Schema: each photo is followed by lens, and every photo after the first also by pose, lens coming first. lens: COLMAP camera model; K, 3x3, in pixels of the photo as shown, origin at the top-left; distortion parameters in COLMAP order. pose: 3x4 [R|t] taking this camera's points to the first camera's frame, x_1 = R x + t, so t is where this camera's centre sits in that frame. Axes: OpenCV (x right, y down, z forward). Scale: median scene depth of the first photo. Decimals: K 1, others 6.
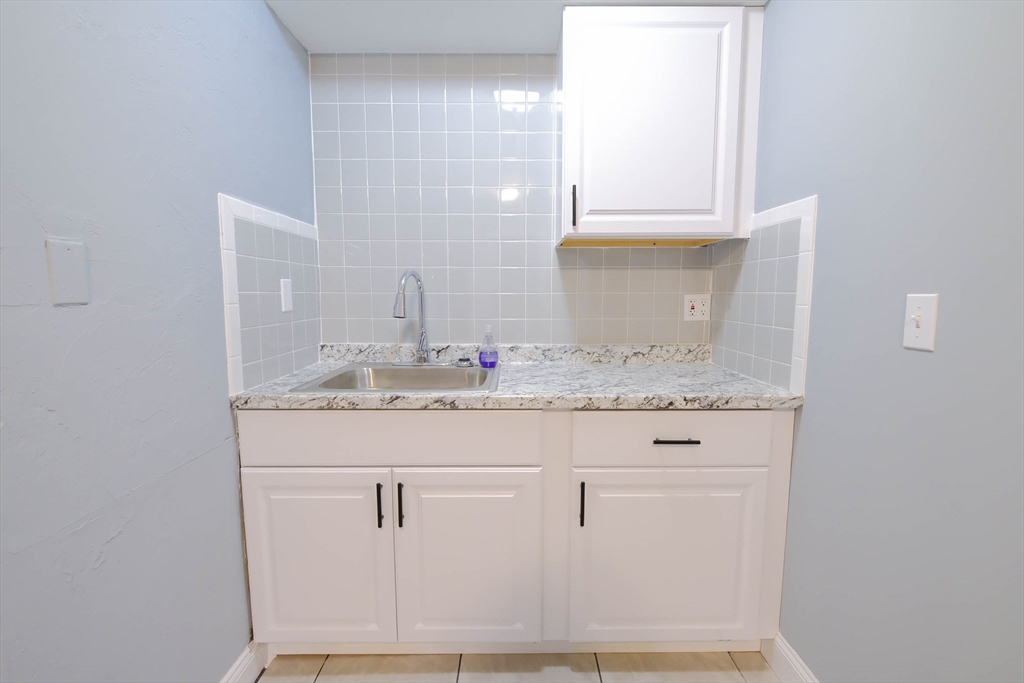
lens RADIAL K [[445.0, 0, 515.5], [0, 445.0, 343.6], [0, 0, 1]] dist [-0.002372, -0.000486]
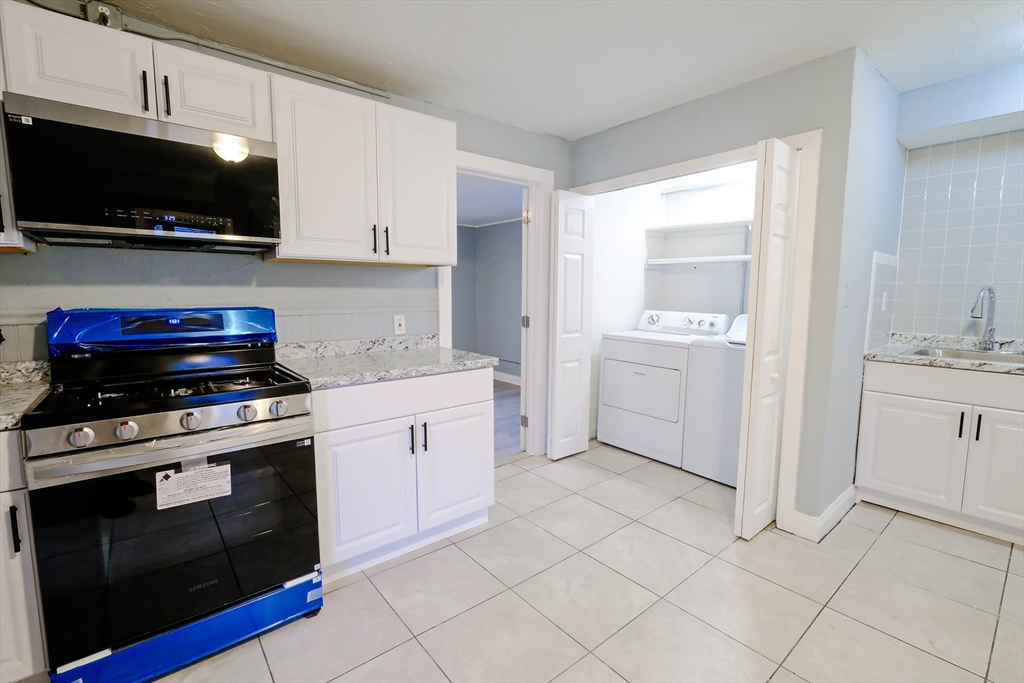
lens RADIAL K [[453.4, 0, 507.2], [0, 453.4, 338.5], [0, 0, 1]] dist [-0.004045, -0.000484]
pose [[0.631991, 0.081017, -0.770729, -0.083482], [-0.086626, 0.995673, 0.033630, 0.104985], [0.770119, 0.045512, 0.636275, -1.282407]]
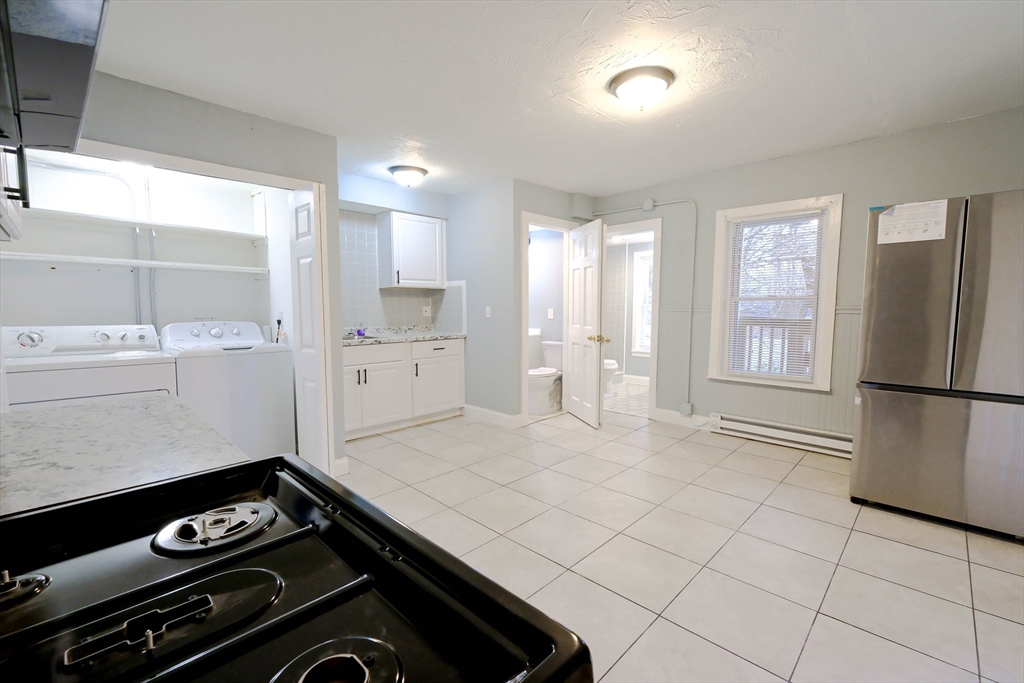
lens RADIAL K [[445.0, 0, 515.5], [0, 445.0, 343.6], [0, 0, 1]] dist [-0.002372, -0.000486]
pose [[0.693949, -0.062738, 0.717286, -1.467227], [0.076914, 0.996956, 0.012787, 0.153029], [-0.715905, 0.046296, 0.696662, -1.587528]]
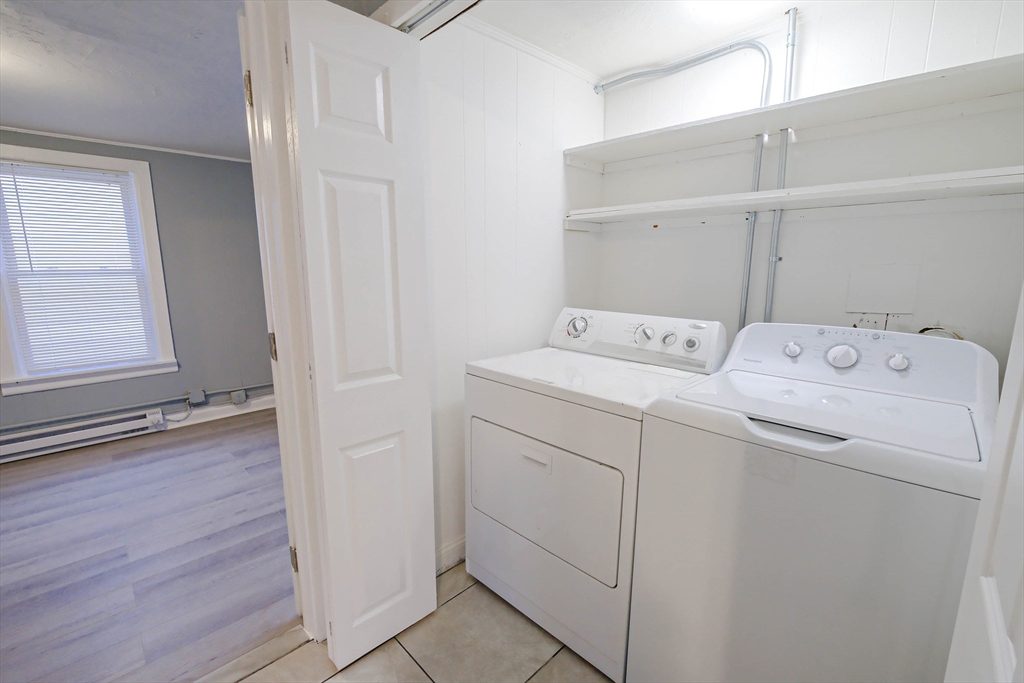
lens RADIAL K [[445.0, 0, 515.5], [0, 445.0, 343.6], [0, 0, 1]] dist [-0.002372, -0.000486]
pose [[0.705653, 0.116709, -0.698880, -0.759180], [-0.074475, 0.993095, 0.090644, -0.042827], [0.704633, -0.011914, 0.709472, -0.067309]]
